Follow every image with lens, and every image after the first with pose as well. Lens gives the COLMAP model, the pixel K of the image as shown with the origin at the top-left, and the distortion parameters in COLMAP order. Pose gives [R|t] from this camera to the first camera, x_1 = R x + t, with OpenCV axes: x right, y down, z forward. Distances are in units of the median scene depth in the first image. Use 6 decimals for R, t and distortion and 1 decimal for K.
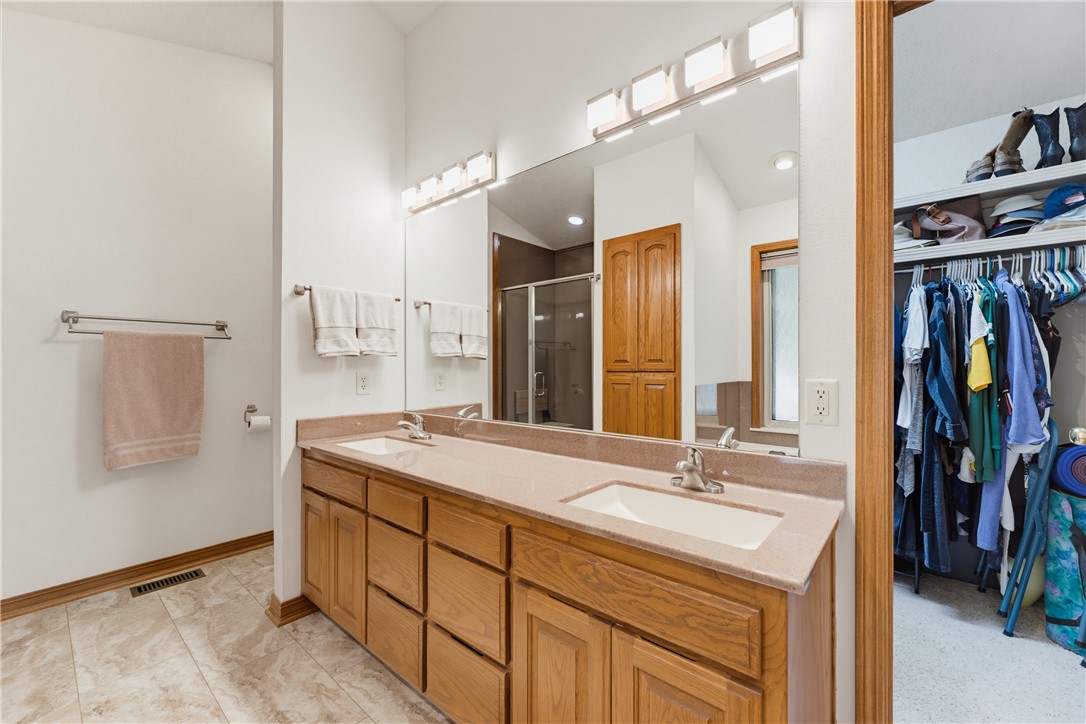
lens RADIAL K [[433.4, 0, 544.2], [0, 433.4, 366.8], [0, 0, 1]] dist [0.003082, 0.000105]
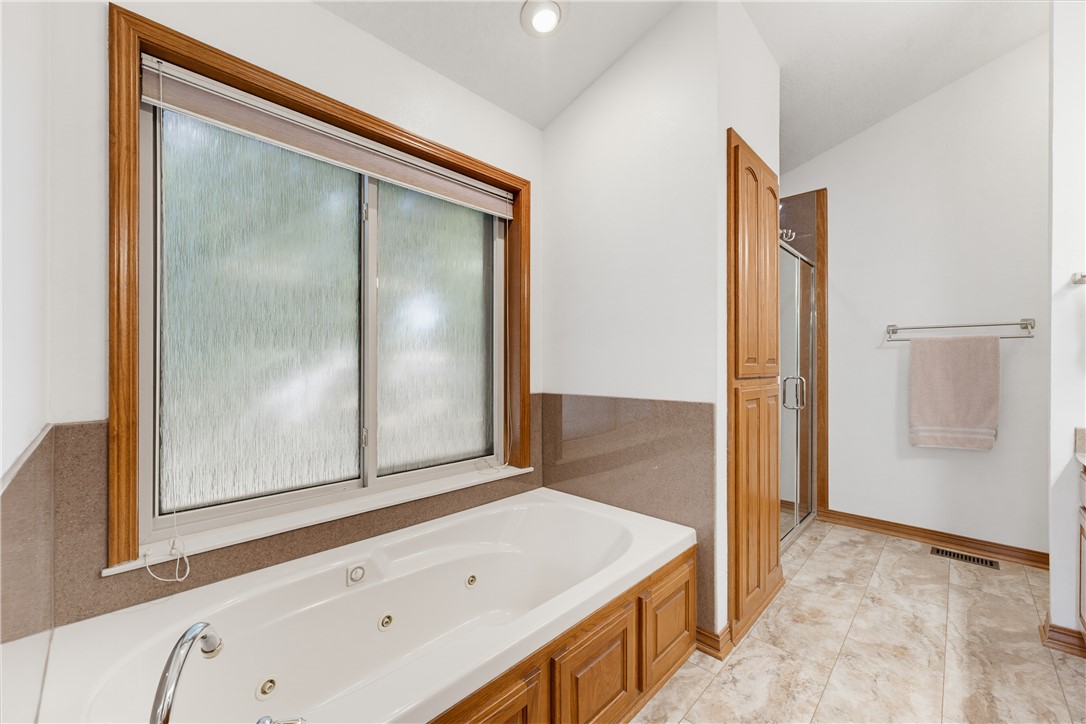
lens RADIAL K [[433.4, 0, 544.2], [0, 433.4, 366.8], [0, 0, 1]] dist [0.003082, 0.000105]
pose [[-0.067474, 0.005460, -0.997706, 0.370992], [-0.003152, 0.999979, 0.005686, -0.001132], [0.997716, 0.003529, -0.067455, -0.008071]]
